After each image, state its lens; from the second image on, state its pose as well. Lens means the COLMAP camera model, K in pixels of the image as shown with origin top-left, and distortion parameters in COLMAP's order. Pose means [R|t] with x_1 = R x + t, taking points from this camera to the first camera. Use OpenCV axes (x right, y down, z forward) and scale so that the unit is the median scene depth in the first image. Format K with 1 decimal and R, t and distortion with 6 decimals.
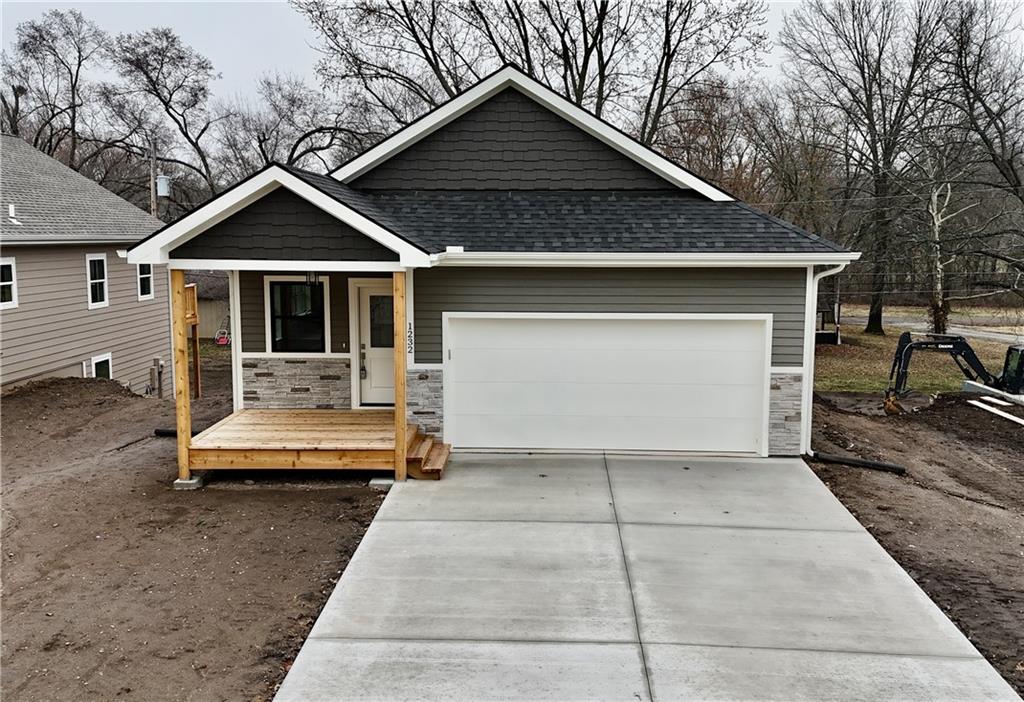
lens RADIAL K [[924.8, 0, 514.5], [0, 924.8, 346.1], [0, 0, 1]] dist [0.061693, -0.053194]
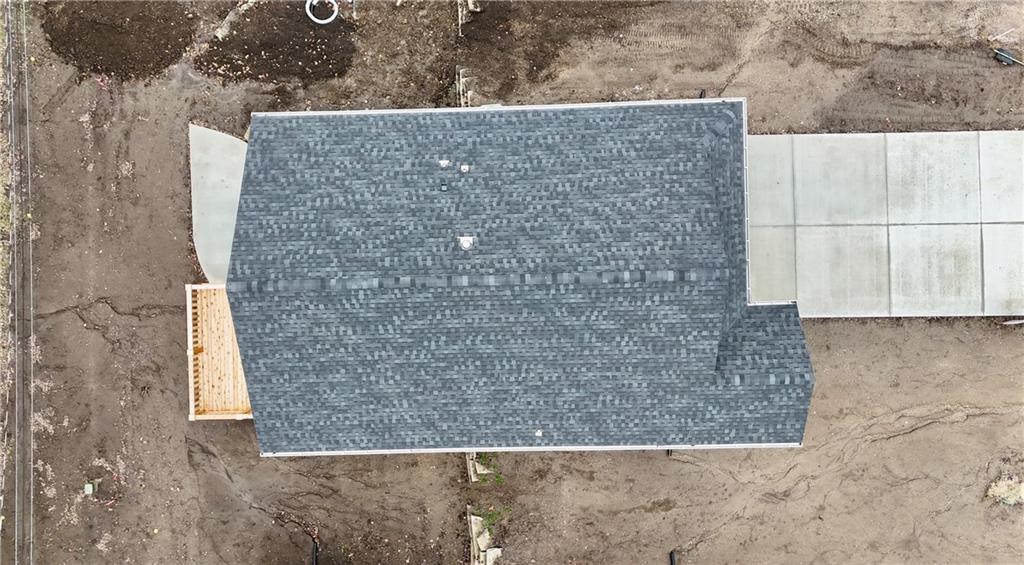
lens RADIAL K [[820.2, 0, 468.1], [0, 820.2, 270.9], [0, 0, 1]] dist [0.062436, -0.016023]
pose [[-0.053031, -0.998588, -0.003166, 0.033858], [0.148573, -0.011025, 0.988840, -2.031865], [-0.987478, 0.051968, 0.148948, 1.383608]]
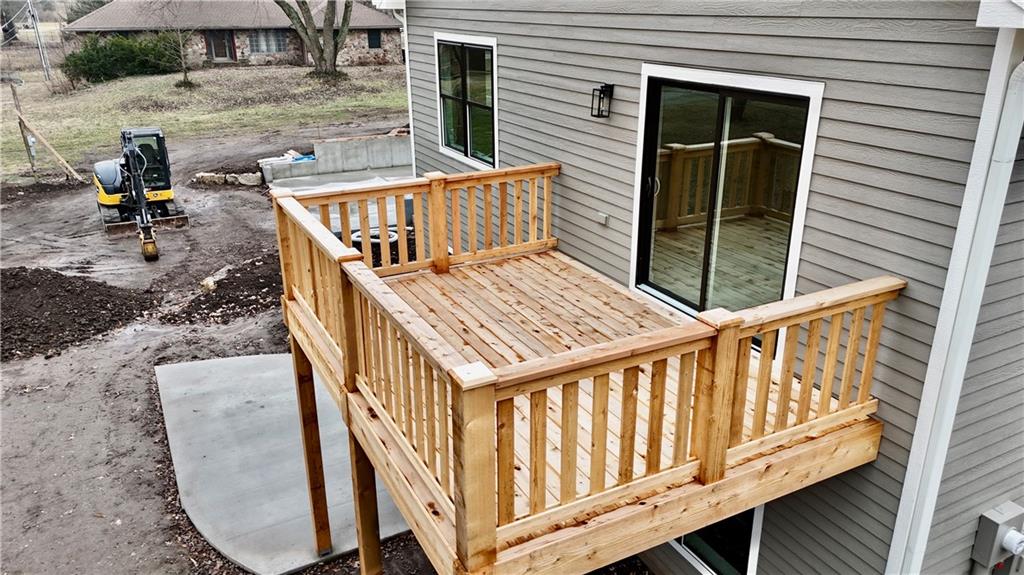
lens RADIAL K [[752.9, 0, 510.6], [0, 752.9, 284.1], [0, 0, 1]] dist [0.055305, -0.038848]
pose [[-0.483367, -0.313200, 0.817473, -0.511964], [0.111213, 0.904273, 0.412216, -0.283772], [-0.868325, 0.290165, -0.402264, 2.453376]]
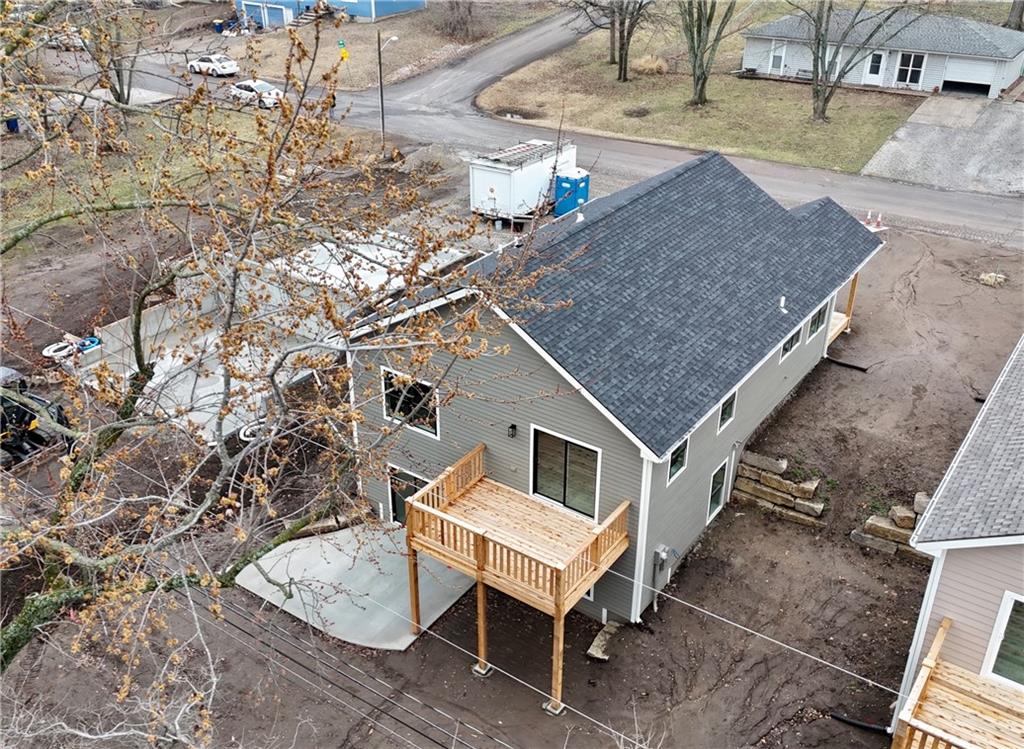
lens RADIAL K [[978.3, 0, 489.2], [0, 978.3, 357.7], [0, 0, 1]] dist [0.045421, 0.000000]
pose [[-0.824331, -0.262325, 0.501662, -0.905638], [0.071672, 0.830667, 0.552137, -1.305998], [-0.561553, 0.491099, -0.665943, 3.320247]]
